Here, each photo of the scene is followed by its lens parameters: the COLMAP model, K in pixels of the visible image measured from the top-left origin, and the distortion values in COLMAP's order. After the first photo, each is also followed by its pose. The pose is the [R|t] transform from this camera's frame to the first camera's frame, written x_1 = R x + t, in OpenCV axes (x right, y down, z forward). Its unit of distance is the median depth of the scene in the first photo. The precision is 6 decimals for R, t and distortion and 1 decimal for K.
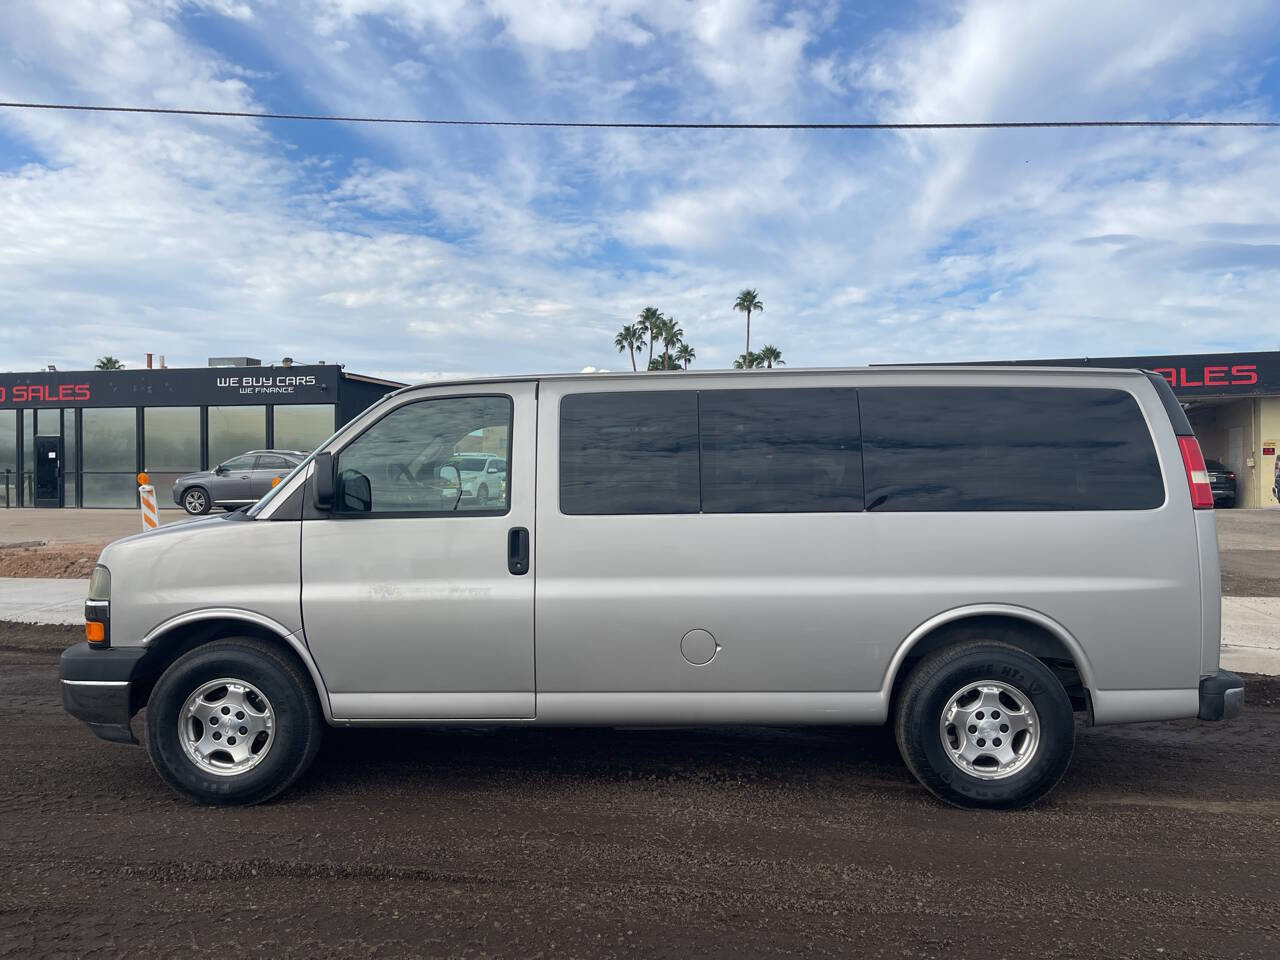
lens RADIAL K [[943.2, 0, 668.3], [0, 943.2, 484.3], [0, 0, 1]] dist [0.067914, -0.092036]
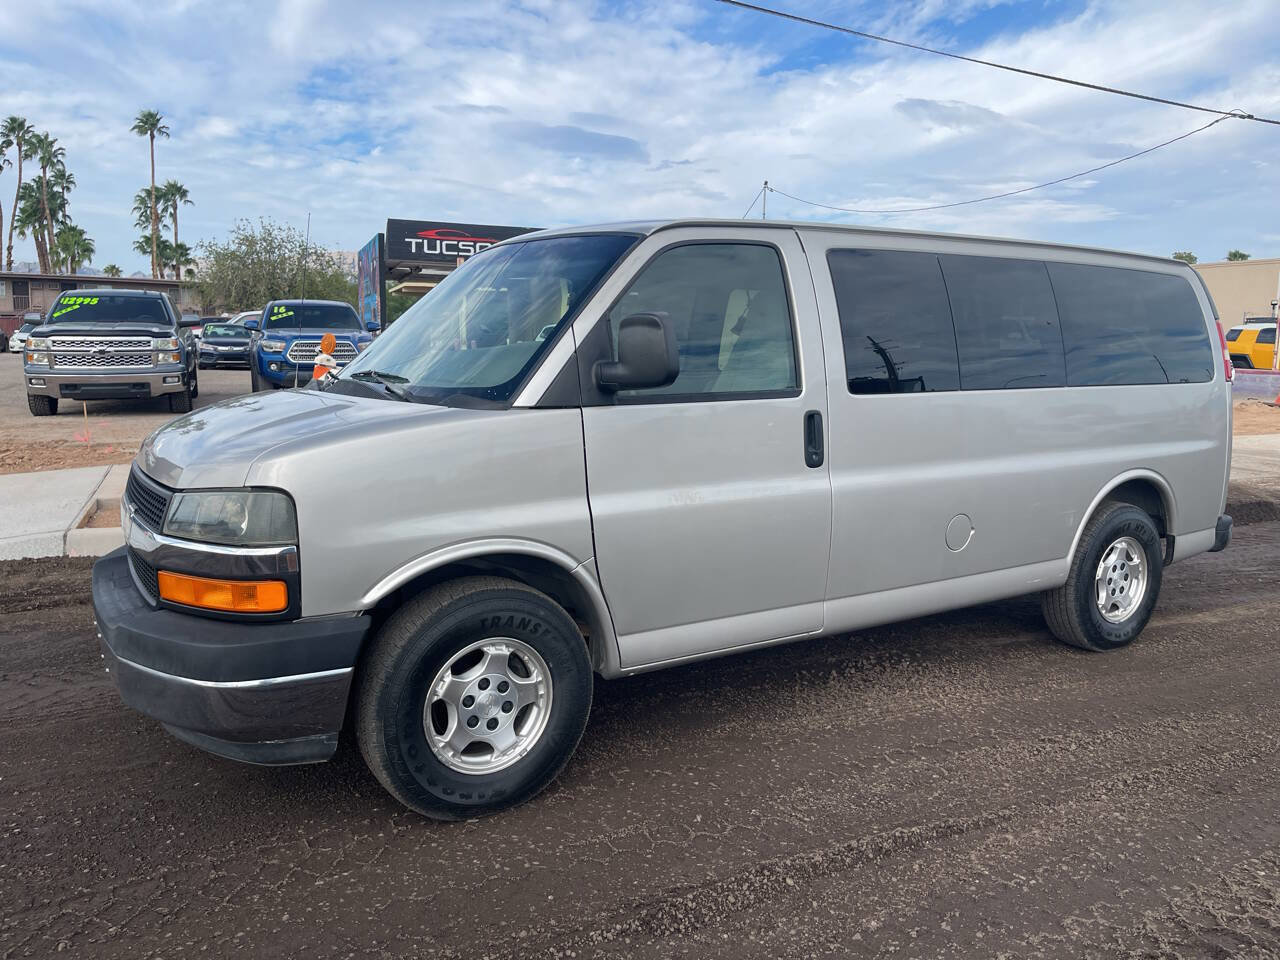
lens RADIAL K [[975.2, 0, 640.0], [0, 975.2, 480.0], [0, 0, 1]] dist [0.050975, -0.095554]
pose [[0.830293, -0.063533, 0.553694, -0.754749], [-0.010710, 0.991479, 0.129826, -0.003402], [-0.557225, -0.113724, 0.822537, 0.368774]]
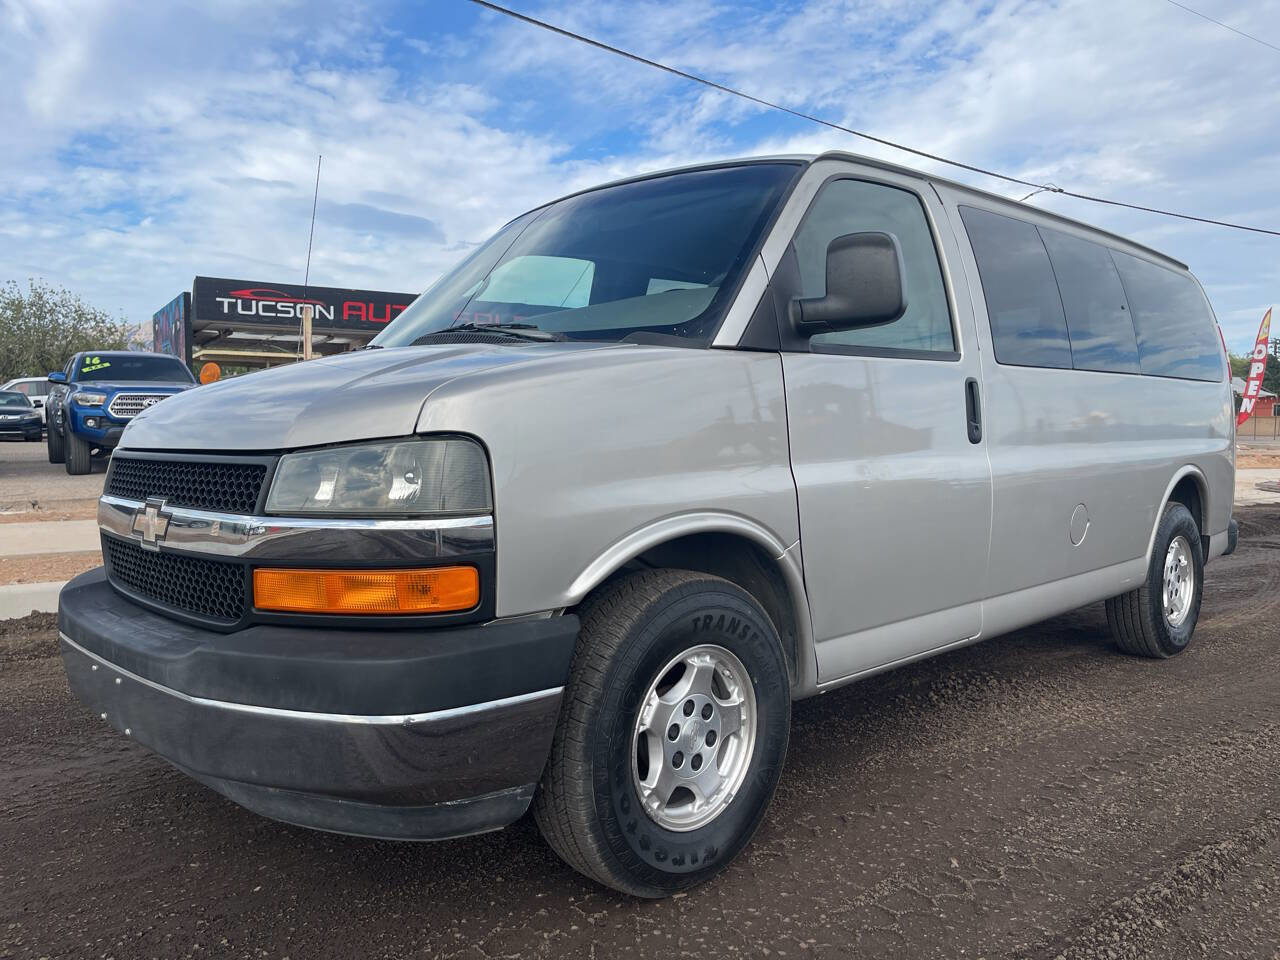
lens RADIAL K [[982.2, 0, 655.6], [0, 982.2, 480.4], [0, 0, 1]] dist [0.061935, -0.106265]
pose [[0.693208, -0.037310, 0.719771, -0.863660], [0.002227, 0.998765, 0.049628, 0.085004], [-0.720734, -0.032800, 0.692435, 0.641530]]
